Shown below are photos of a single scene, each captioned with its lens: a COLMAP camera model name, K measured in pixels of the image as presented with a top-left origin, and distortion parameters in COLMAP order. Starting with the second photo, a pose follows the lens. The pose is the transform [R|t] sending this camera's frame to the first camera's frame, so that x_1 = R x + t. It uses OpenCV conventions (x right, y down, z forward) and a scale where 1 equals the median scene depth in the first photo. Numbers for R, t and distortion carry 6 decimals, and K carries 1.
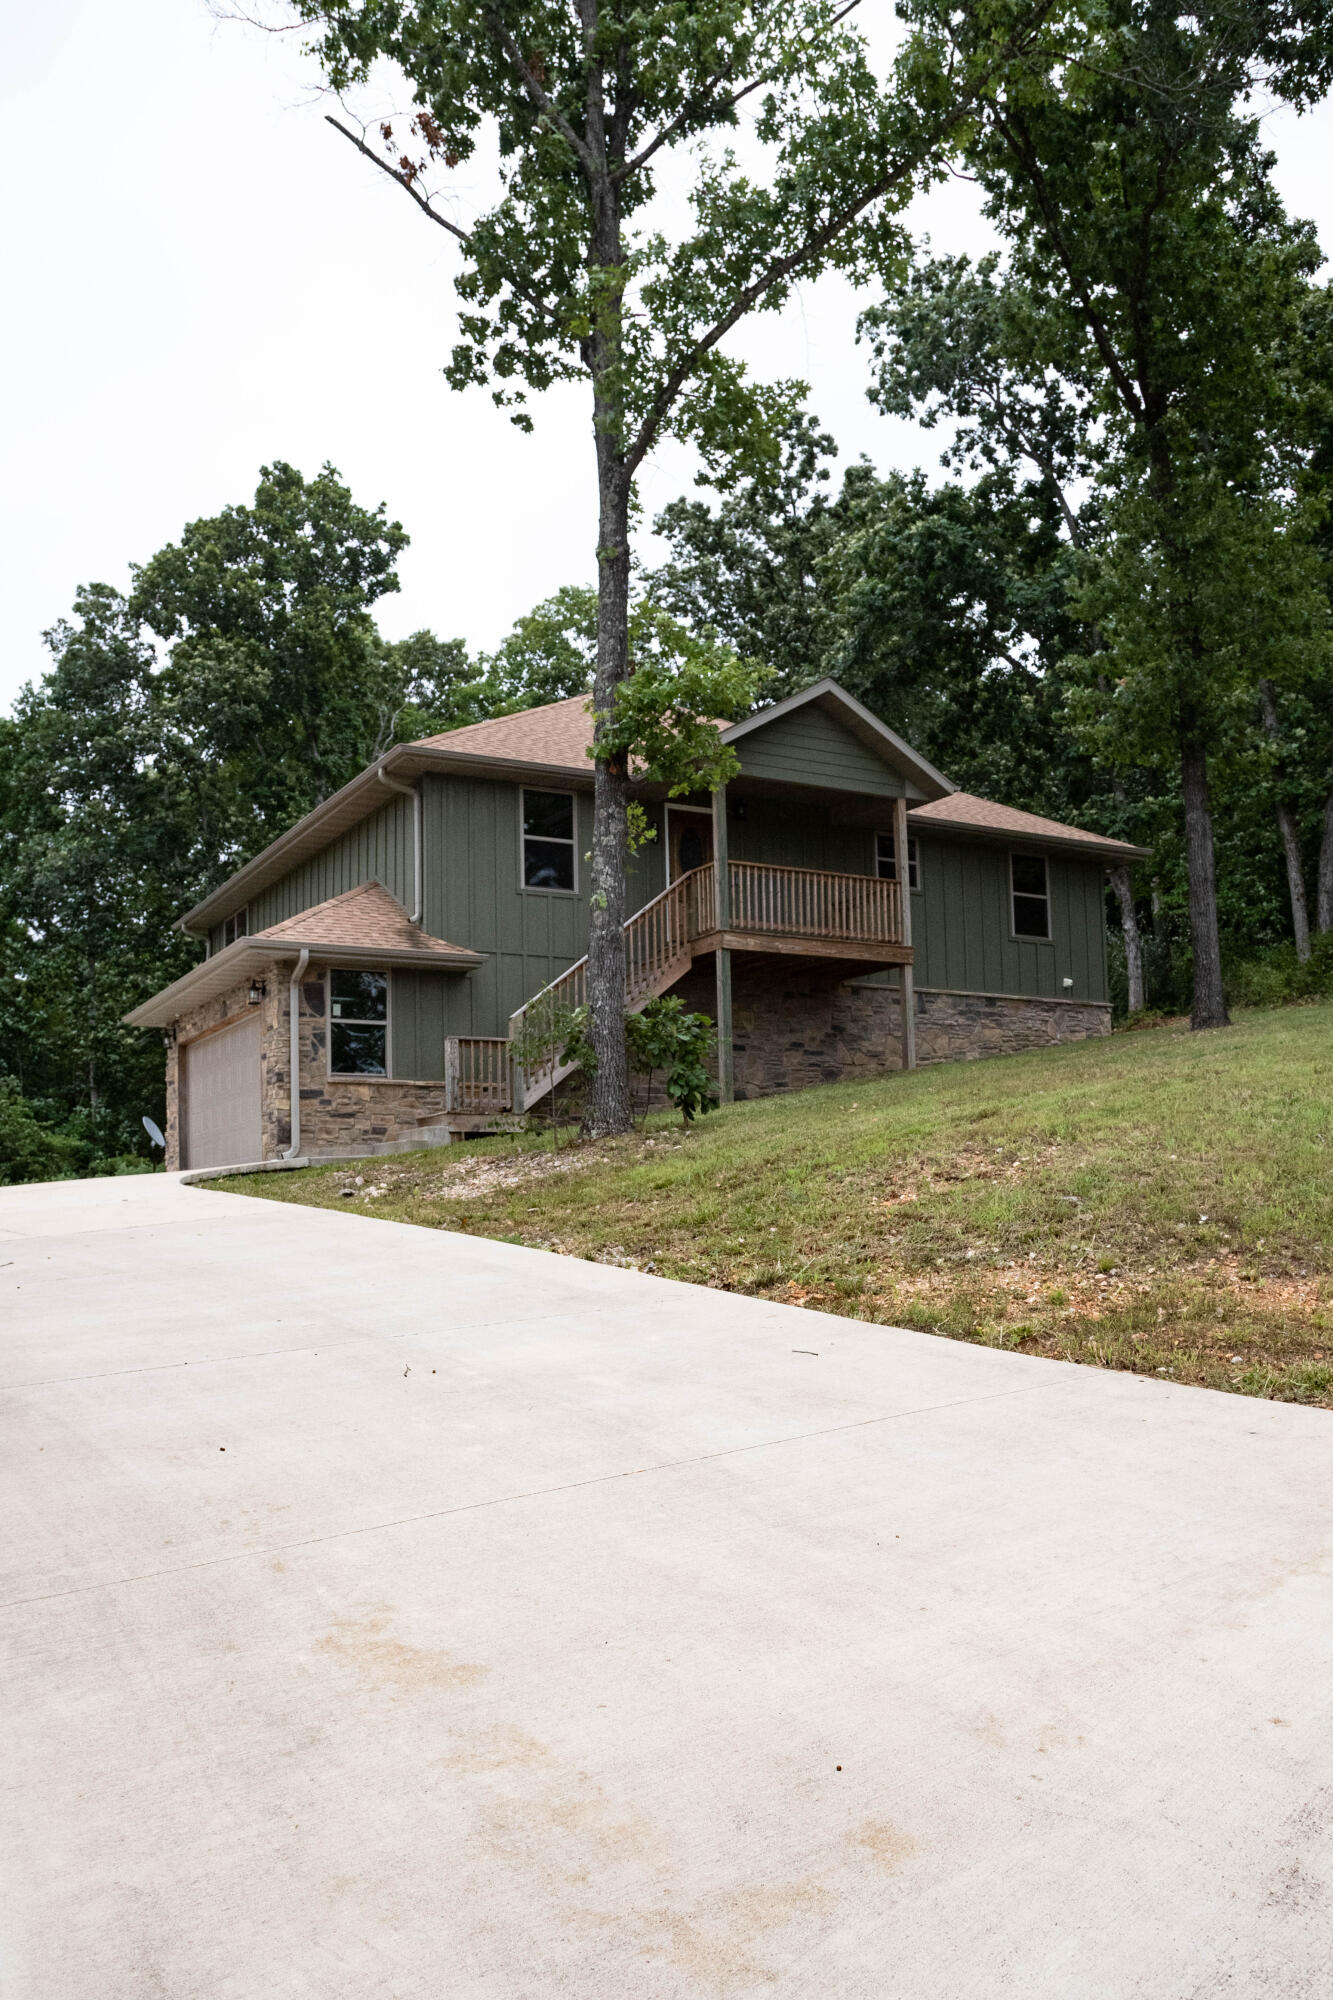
lens RADIAL K [[1498.8, 0, 634.4], [0, 1498.8, 1148.9], [0, 0, 1]] dist [-0.056348, -0.020676]
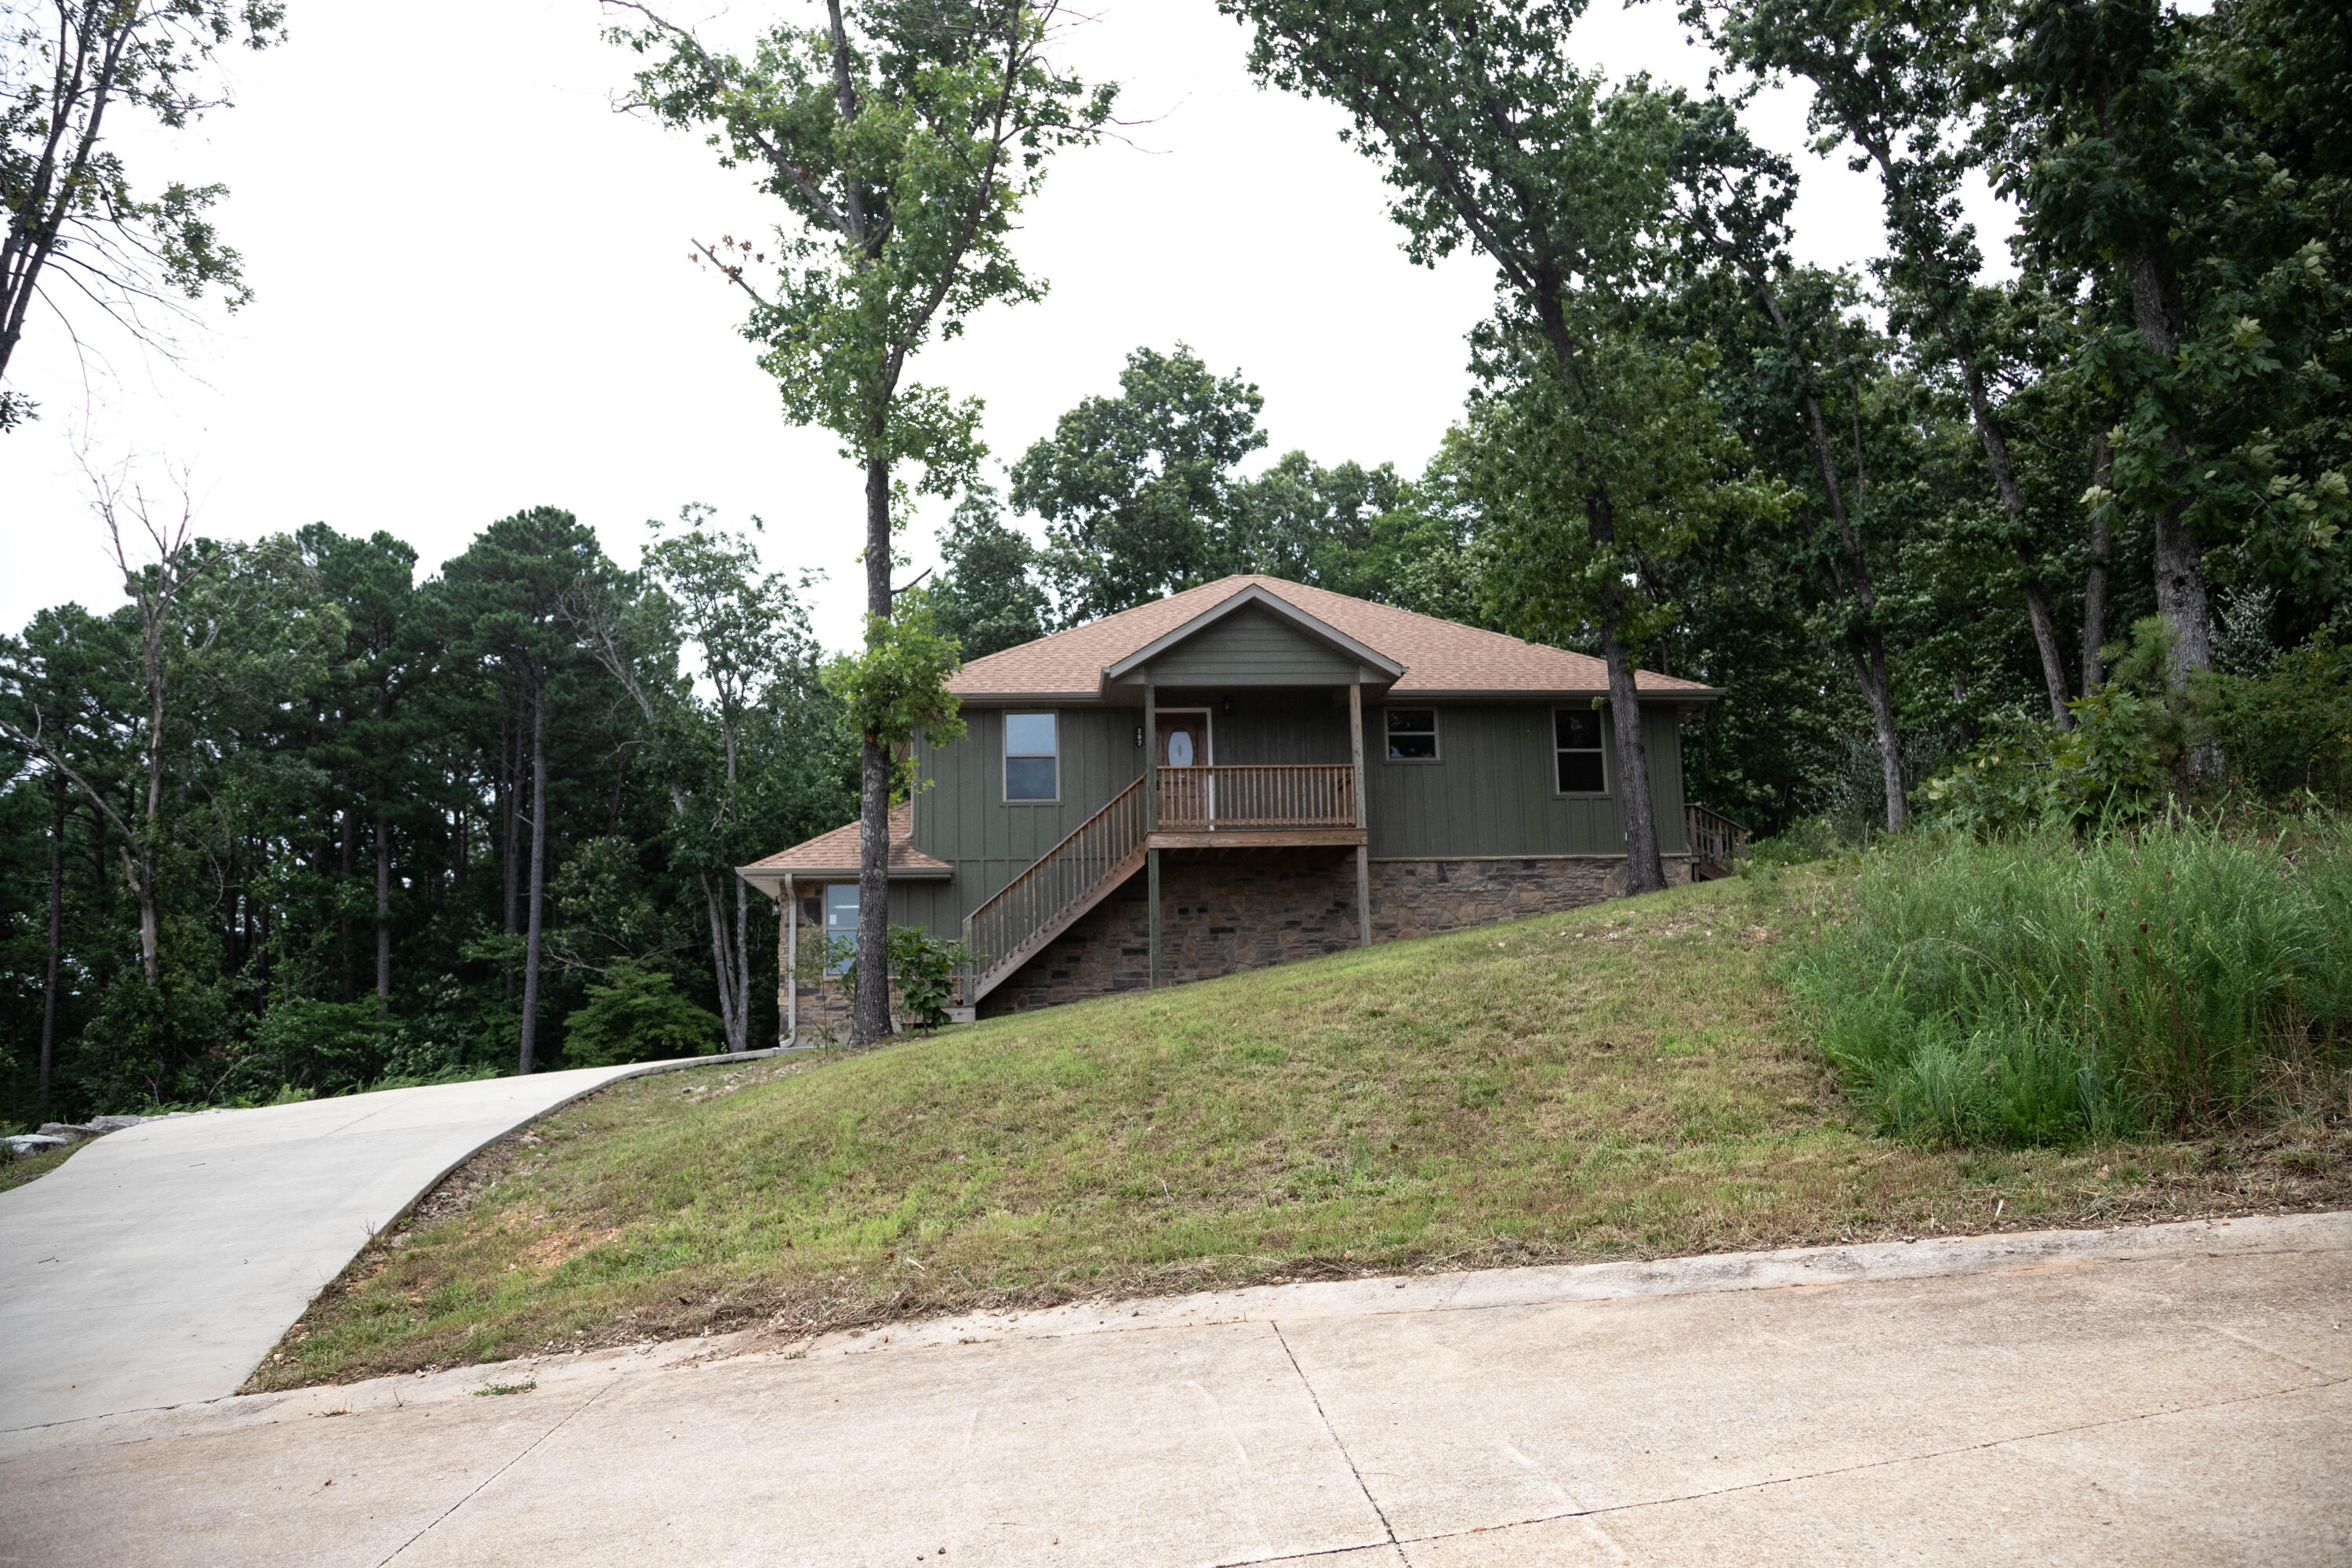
lens RADIAL K [[1609.0, 0, 1151.4], [0, 1609.0, 776.7], [0, 0, 1]] dist [-0.116395, 0.061095]
pose [[0.915290, -0.070247, -0.396624, 0.494989], [0.025778, 0.992872, -0.116363, -0.045803], [0.401971, 0.096282, 0.910576, -0.066713]]
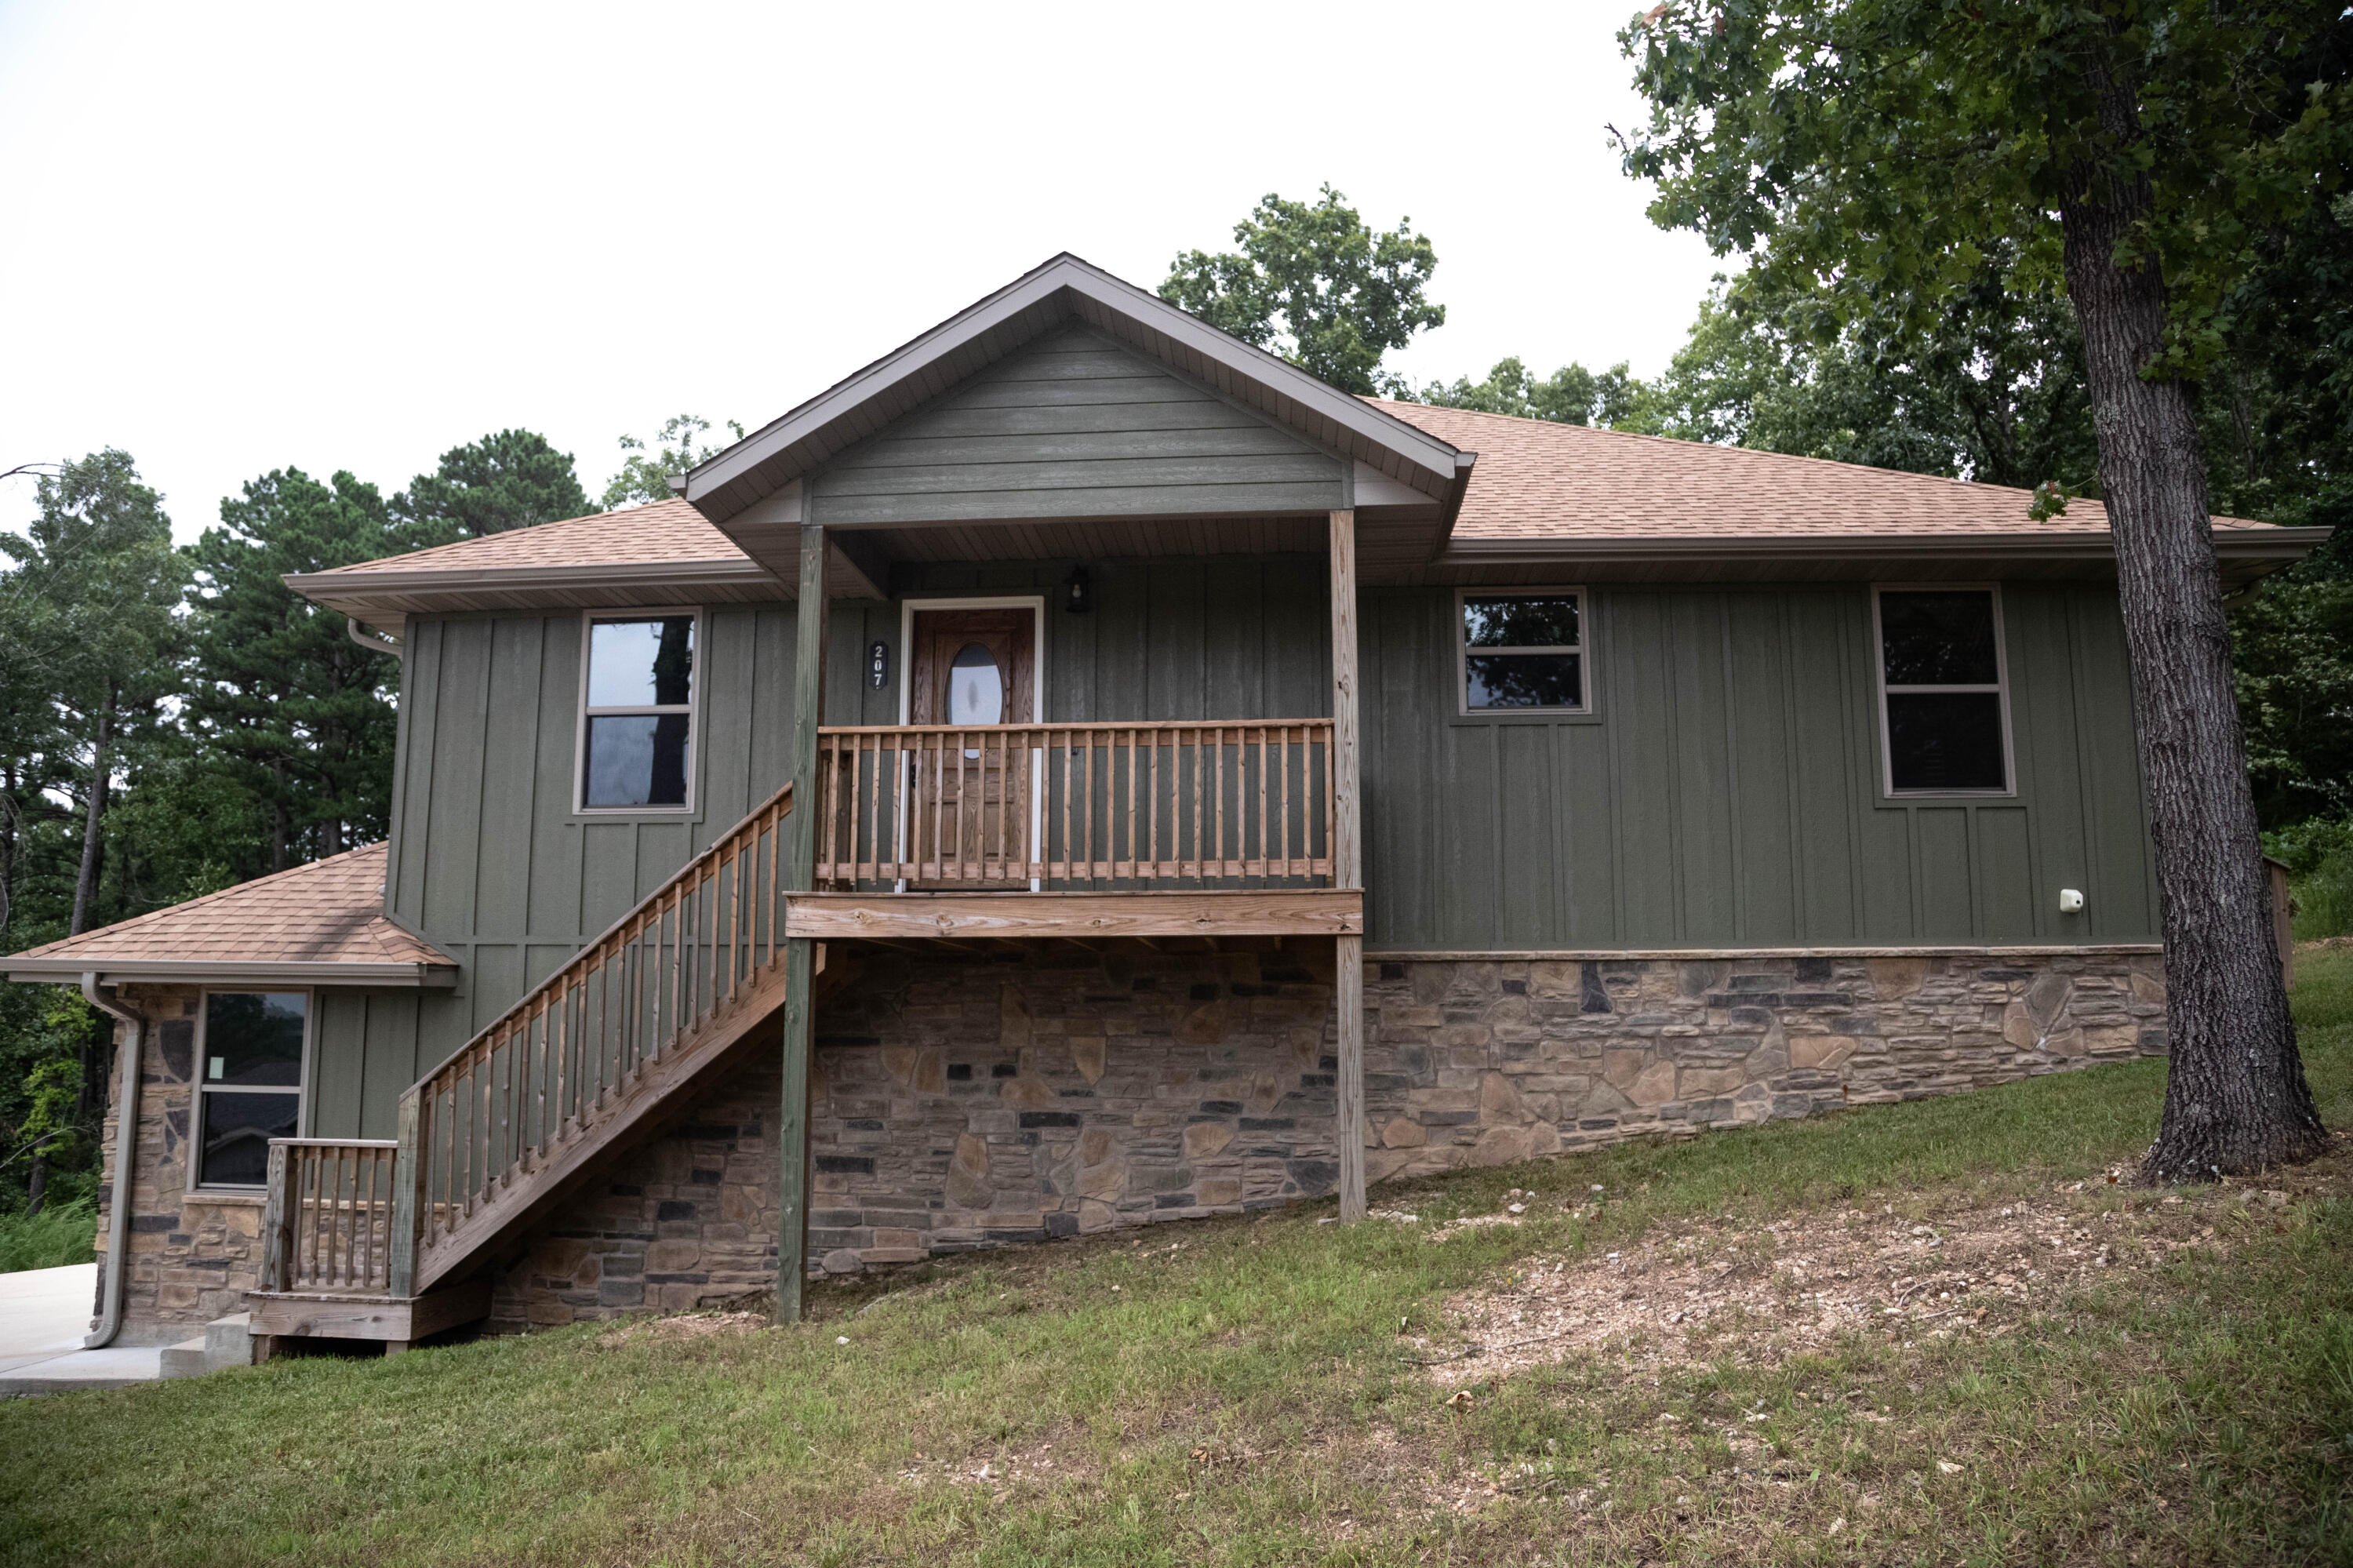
lens RADIAL K [[1609.7, 0, 1145.7], [0, 1609.7, 786.9], [0, 0, 1]] dist [-0.116395, 0.061095]
pose [[0.836624, -0.067773, -0.543568, 0.368058], [0.009762, 0.994004, -0.108909, -0.117577], [0.547690, 0.085809, 0.832269, 0.631969]]
